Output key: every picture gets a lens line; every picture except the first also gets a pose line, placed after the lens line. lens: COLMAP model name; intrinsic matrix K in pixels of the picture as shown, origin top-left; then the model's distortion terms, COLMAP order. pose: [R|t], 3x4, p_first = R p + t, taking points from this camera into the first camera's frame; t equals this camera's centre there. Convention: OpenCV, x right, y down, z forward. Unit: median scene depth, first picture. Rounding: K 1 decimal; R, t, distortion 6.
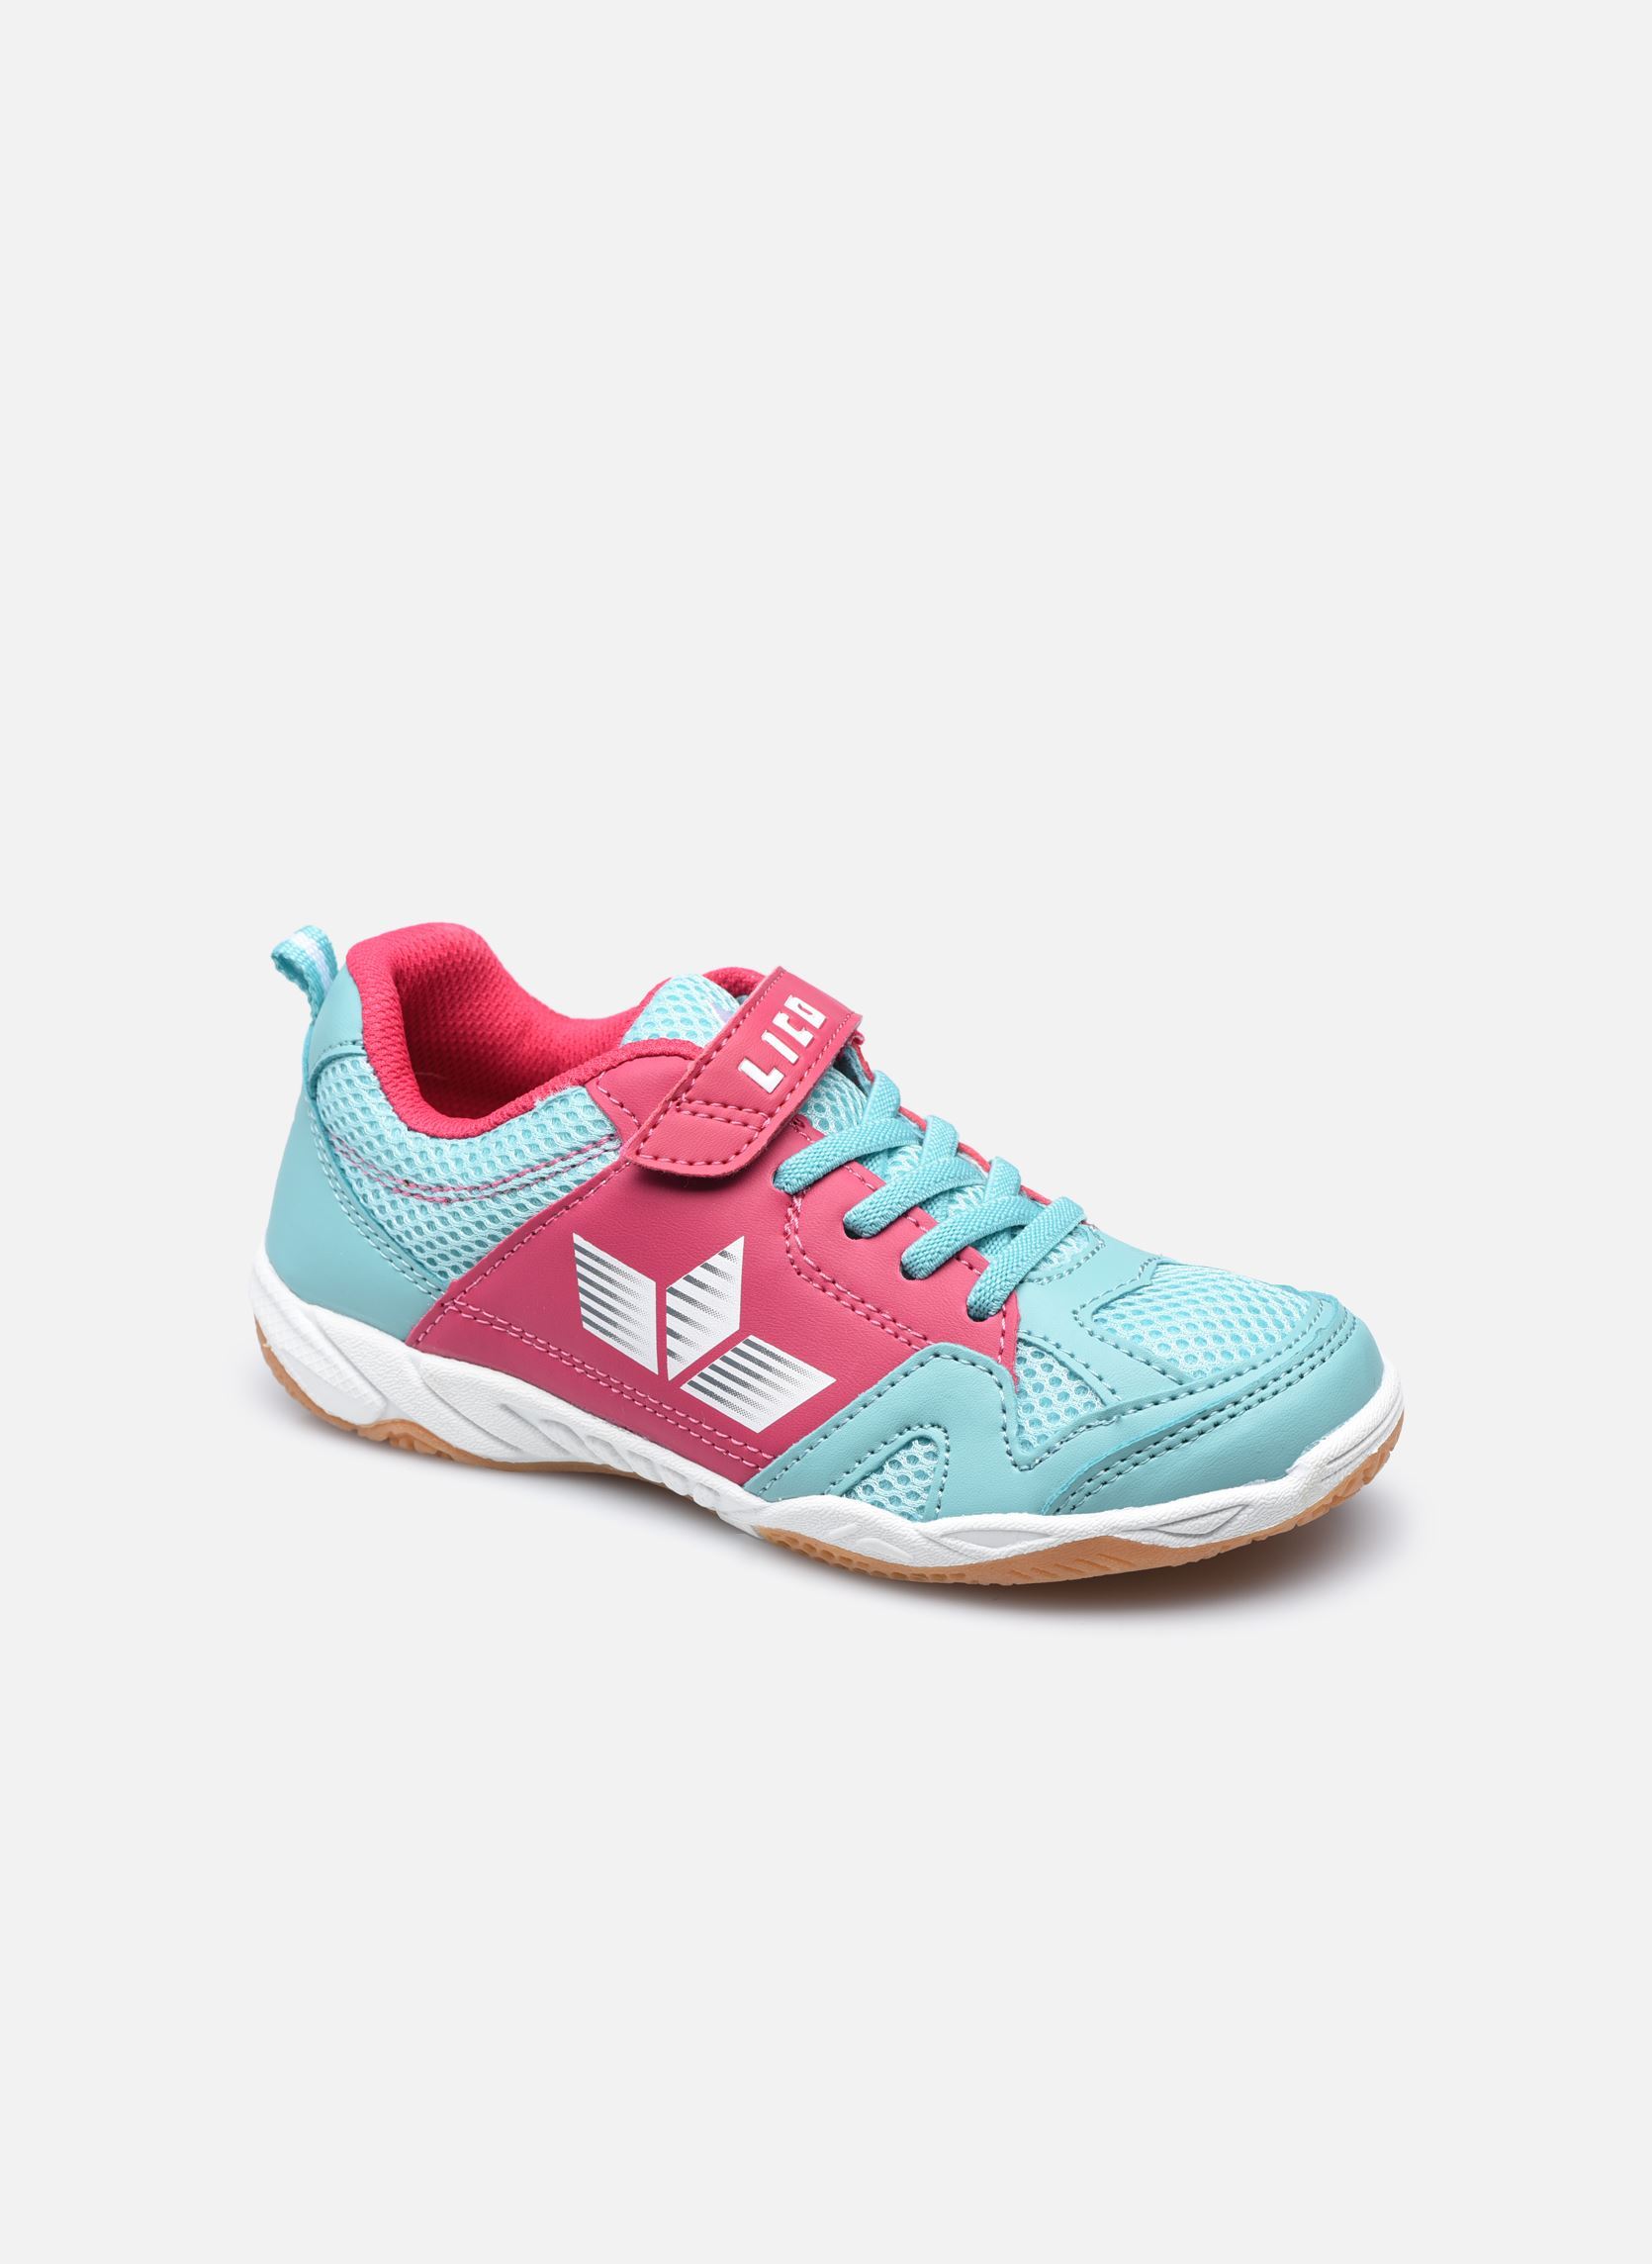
lens RADIAL K [[7220.4, 0, 825.1], [0, 7220.4, 1130.8], [0, 0, 1]] dist [-0.005508, 0.000000]
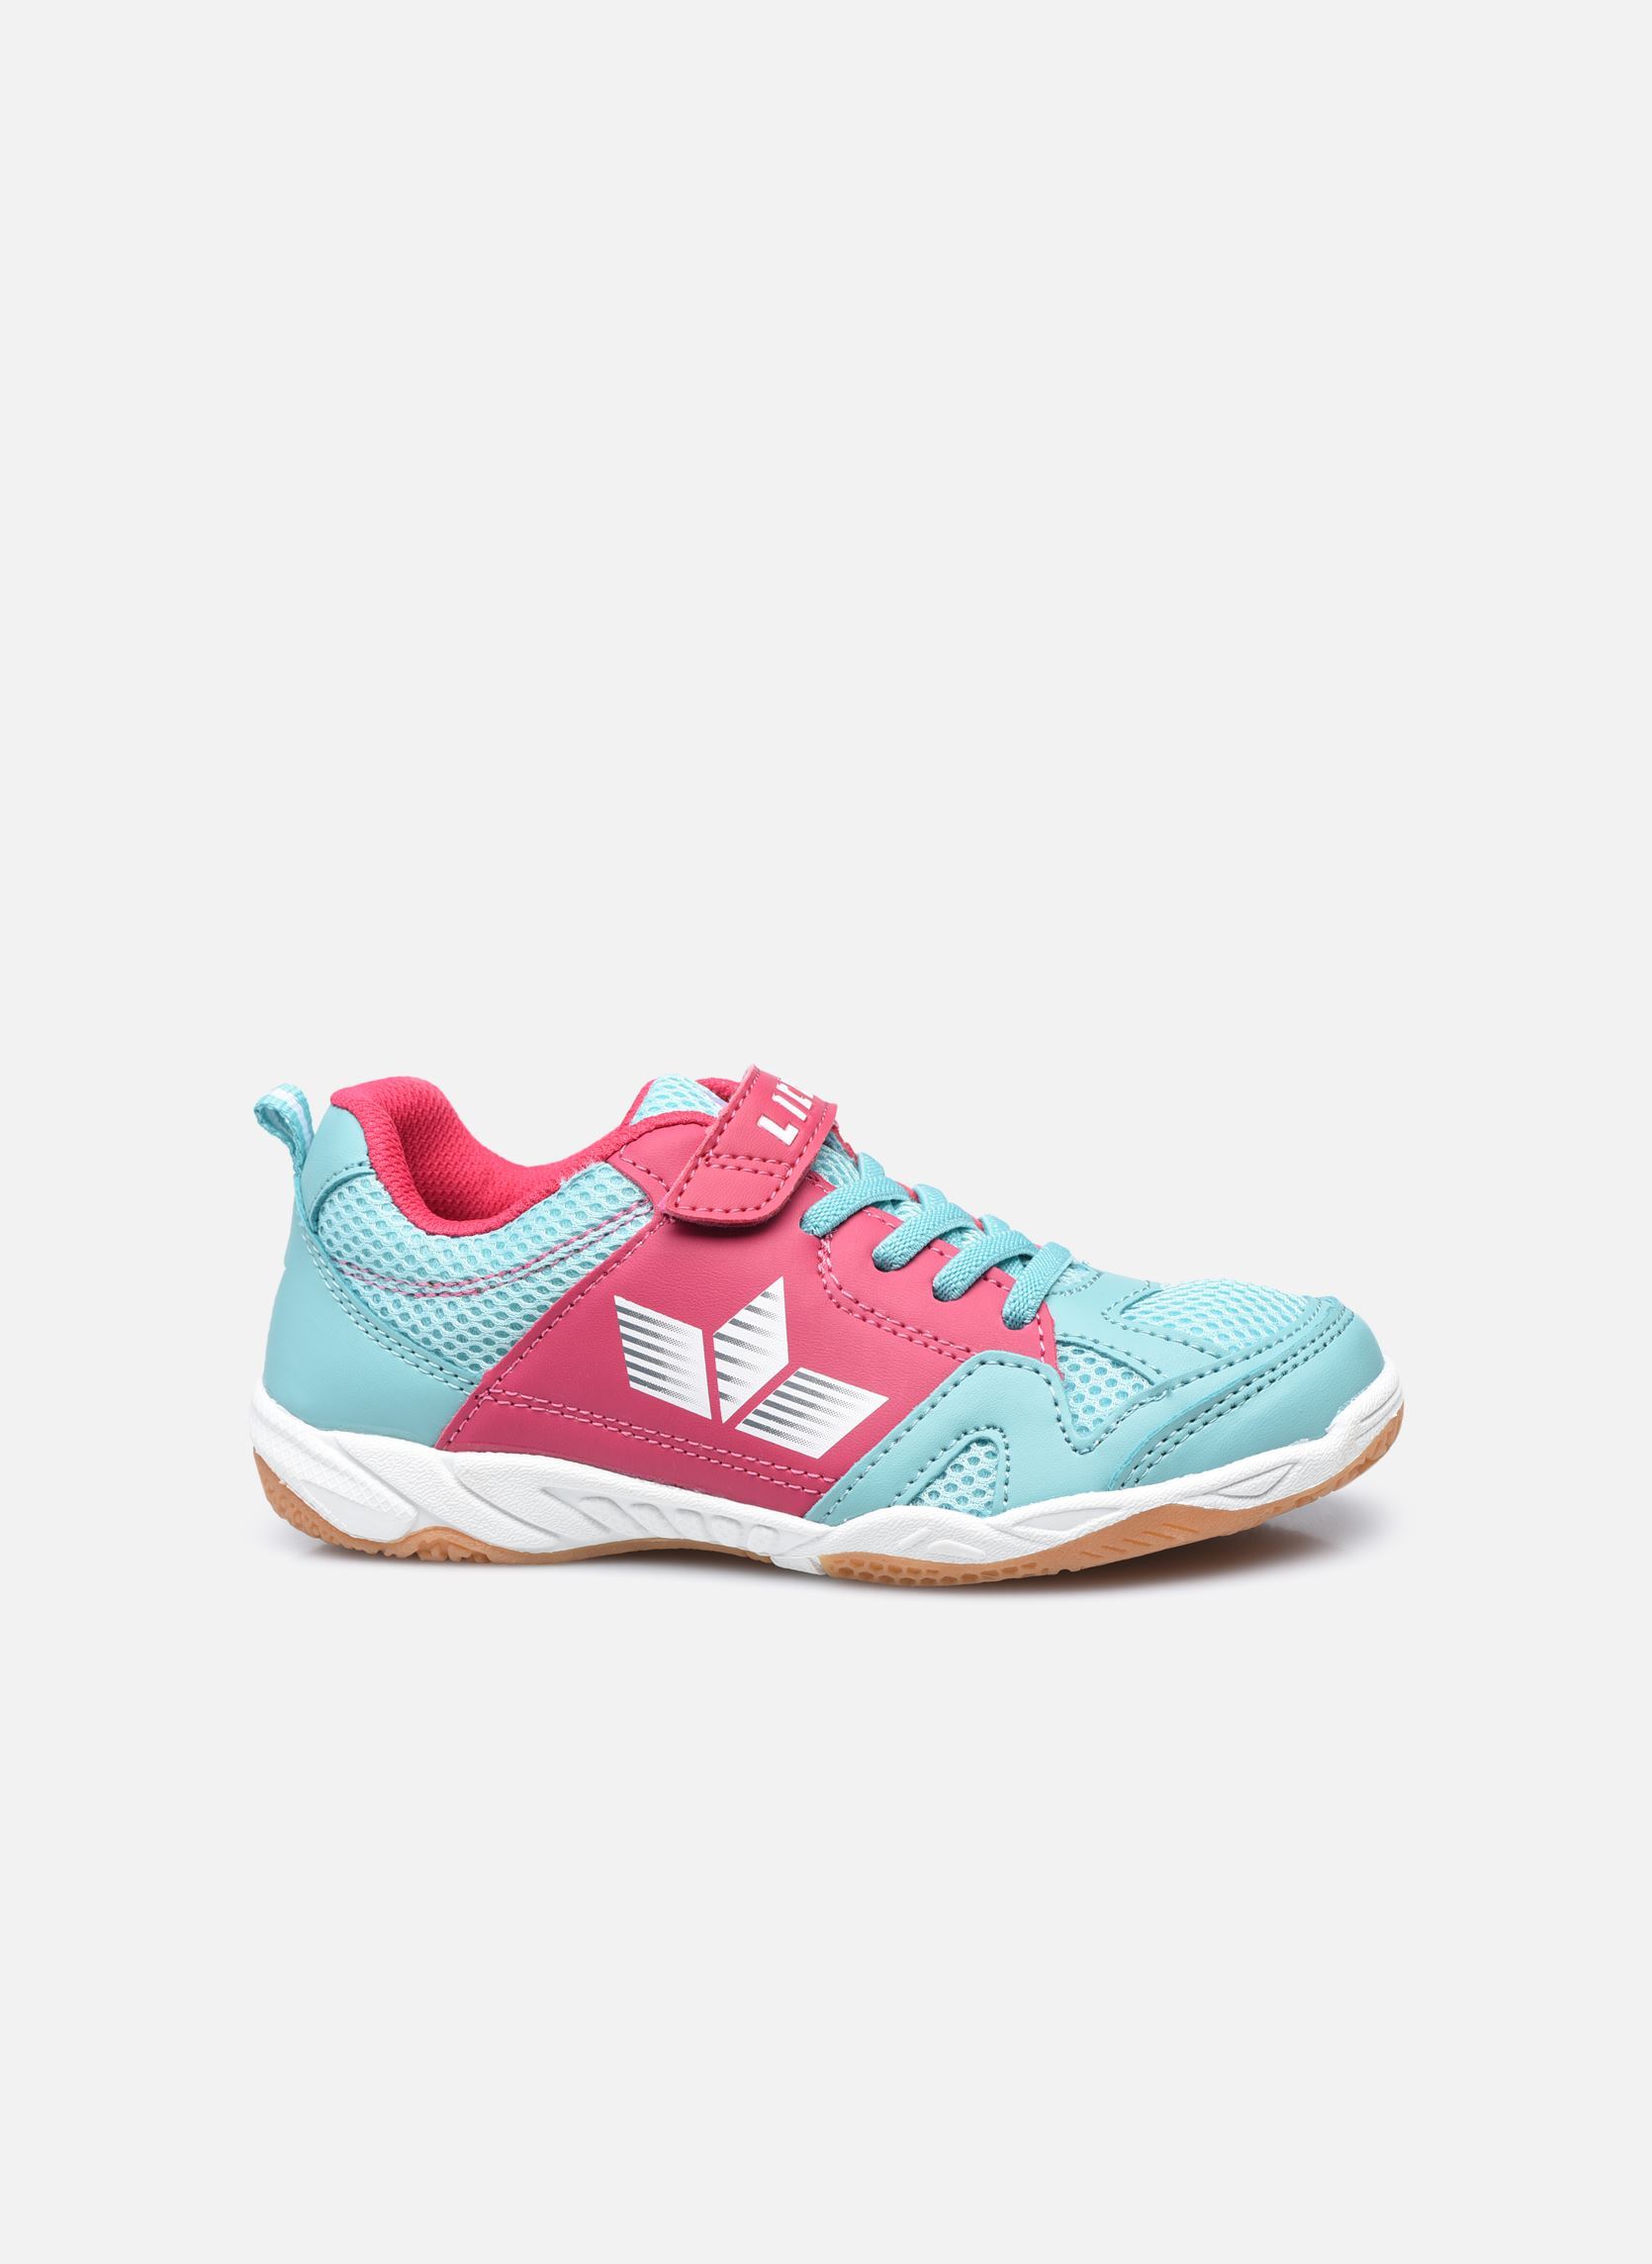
lens RADIAL K [[7220.4, 0, 827.1], [0, 7220.4, 1132.6], [0, 0, 1]] dist [-0.005508, 0.000000]
pose [[0.961990, -0.054369, 0.267618, -0.284638], [0.127529, 0.955999, -0.264202, 0.272542], [-0.241478, 0.288289, 0.926595, 0.018308]]
